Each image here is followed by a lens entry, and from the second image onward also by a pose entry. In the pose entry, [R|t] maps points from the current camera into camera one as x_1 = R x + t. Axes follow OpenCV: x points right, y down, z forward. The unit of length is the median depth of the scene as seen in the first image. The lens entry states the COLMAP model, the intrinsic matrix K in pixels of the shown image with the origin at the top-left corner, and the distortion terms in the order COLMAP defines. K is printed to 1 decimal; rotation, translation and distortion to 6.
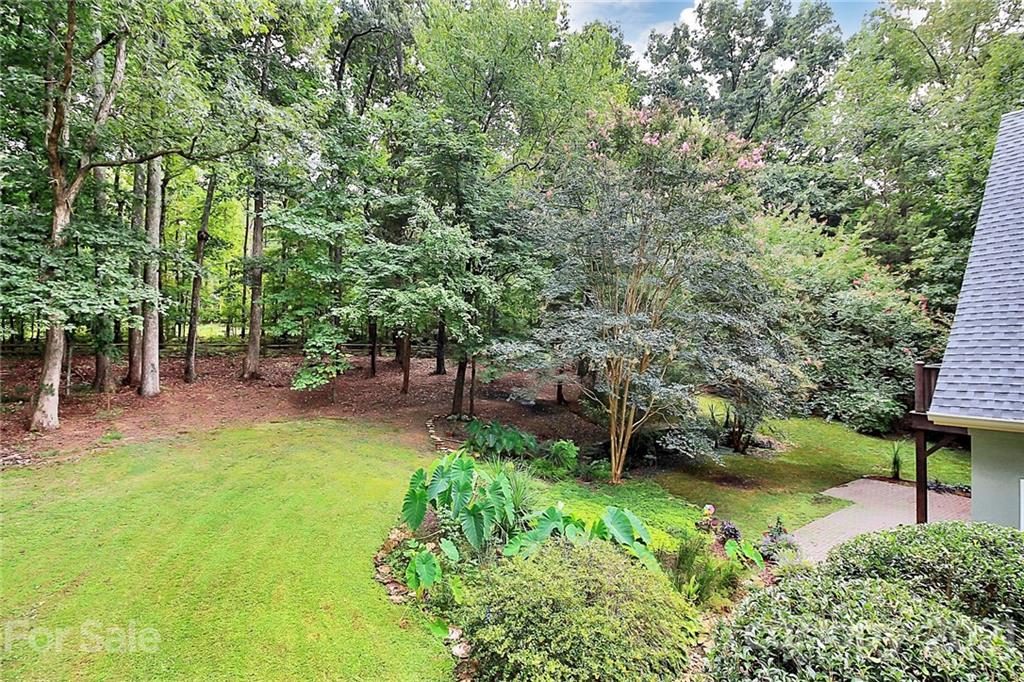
lens RADIAL K [[476.9, 0, 506.8], [0, 476.9, 335.5], [0, 0, 1]] dist [0.001540, -0.011524]
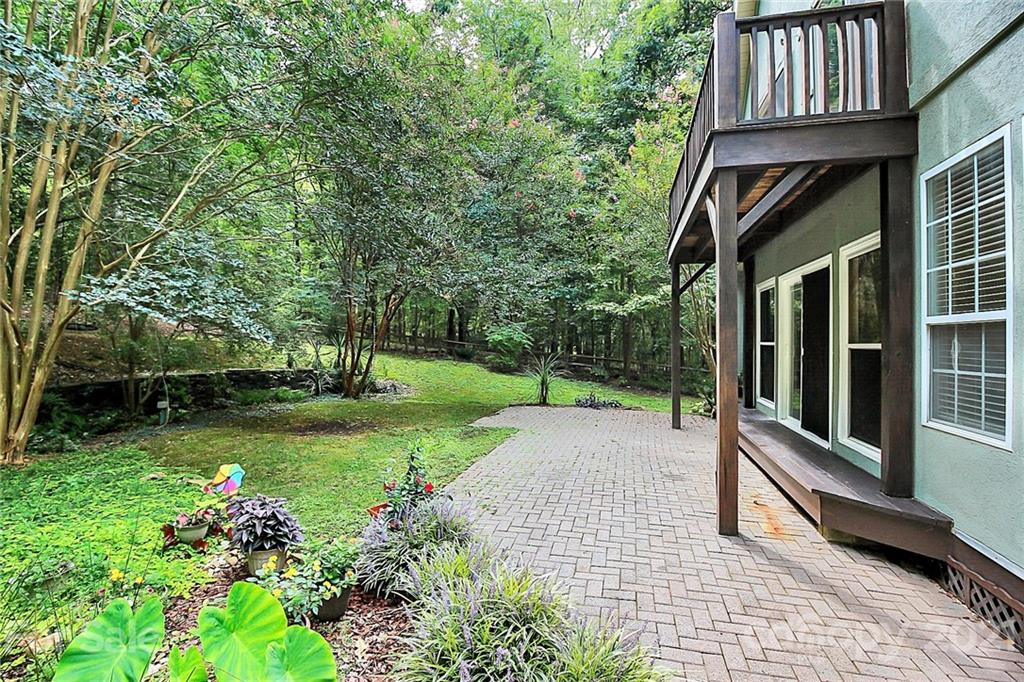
lens RADIAL K [[476.9, 0, 506.8], [0, 476.9, 335.5], [0, 0, 1]] dist [0.001540, -0.011524]
pose [[0.744597, 0.023516, 0.667100, 0.355421], [-0.023506, 0.999683, -0.009002, 0.271293], [-0.667100, -0.008978, 0.744914, 0.636563]]
